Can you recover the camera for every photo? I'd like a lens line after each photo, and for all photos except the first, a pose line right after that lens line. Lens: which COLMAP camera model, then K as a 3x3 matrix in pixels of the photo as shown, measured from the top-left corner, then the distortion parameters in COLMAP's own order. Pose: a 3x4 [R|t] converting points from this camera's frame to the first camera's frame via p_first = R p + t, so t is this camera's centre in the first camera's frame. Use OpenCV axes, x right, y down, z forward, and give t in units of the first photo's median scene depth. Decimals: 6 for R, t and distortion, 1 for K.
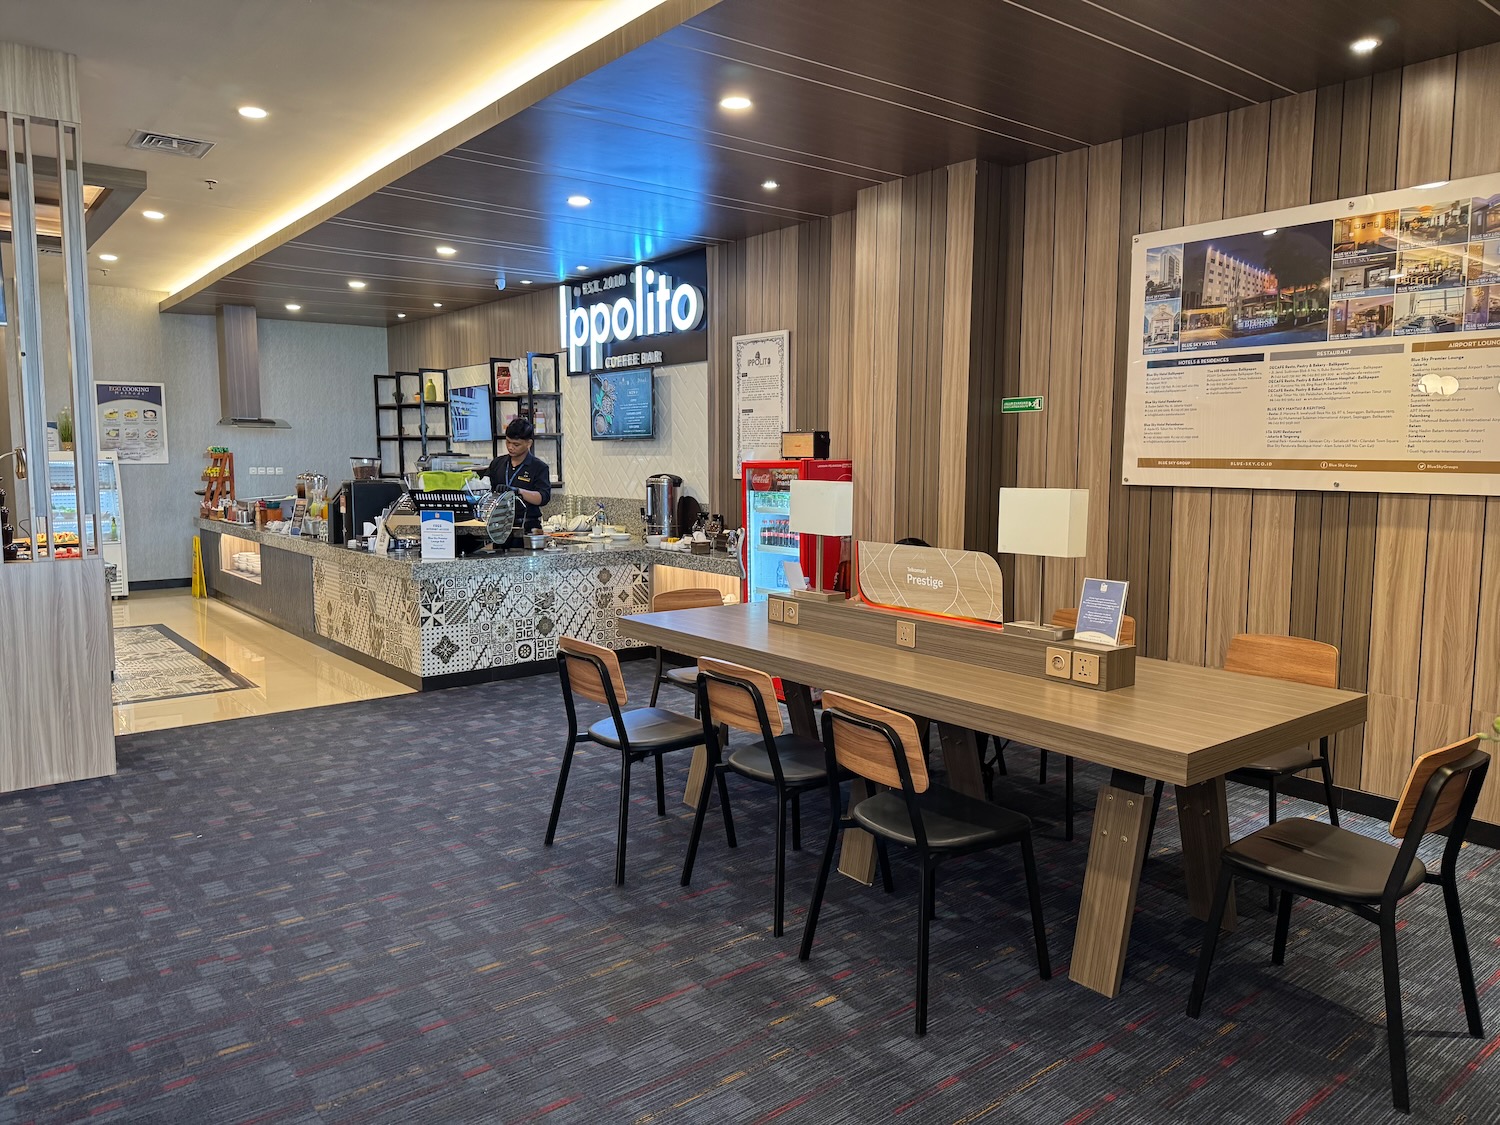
lens RADIAL K [[1044.7, 0, 744.1], [0, 1044.7, 566.8], [0, 0, 1]] dist [0.033880, -0.036095]
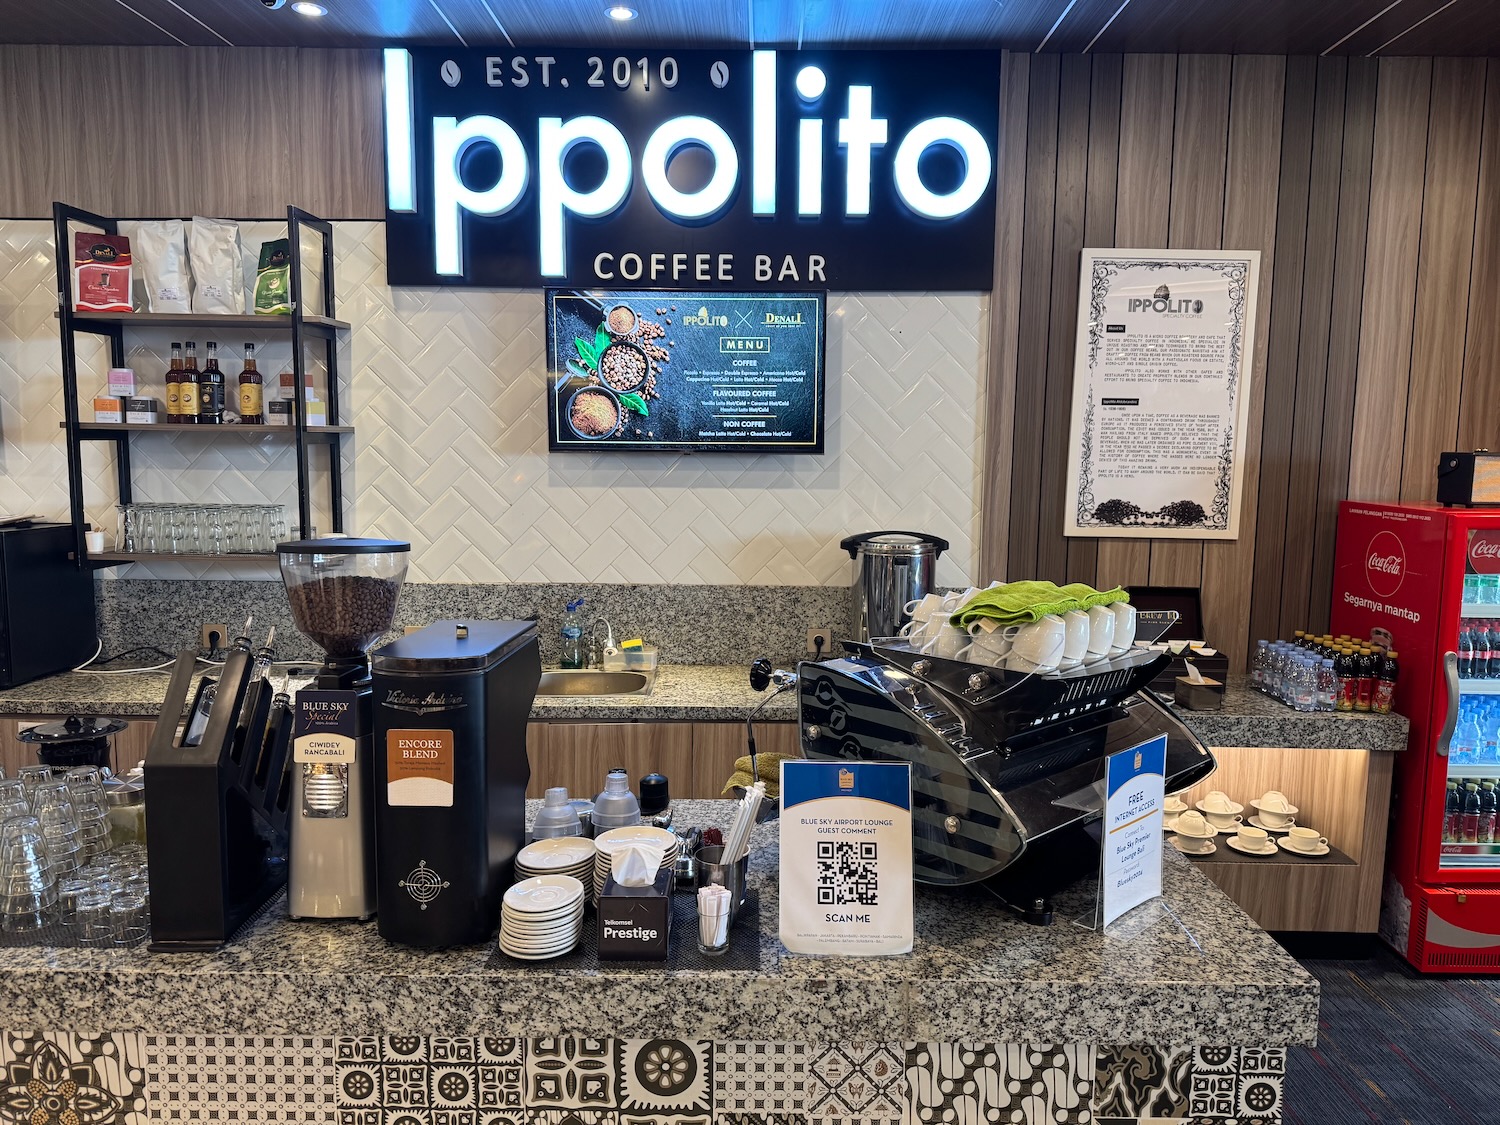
lens RADIAL K [[1044.7, 0, 774.1], [0, 1044.7, 555.5], [0, 0, 1]] dist [0.033880, -0.036095]
pose [[0.622814, -0.073627, 0.778897, -0.450213], [0.074843, 0.996603, 0.034362, -0.094349], [-0.778782, 0.036894, 0.626209, 0.733174]]
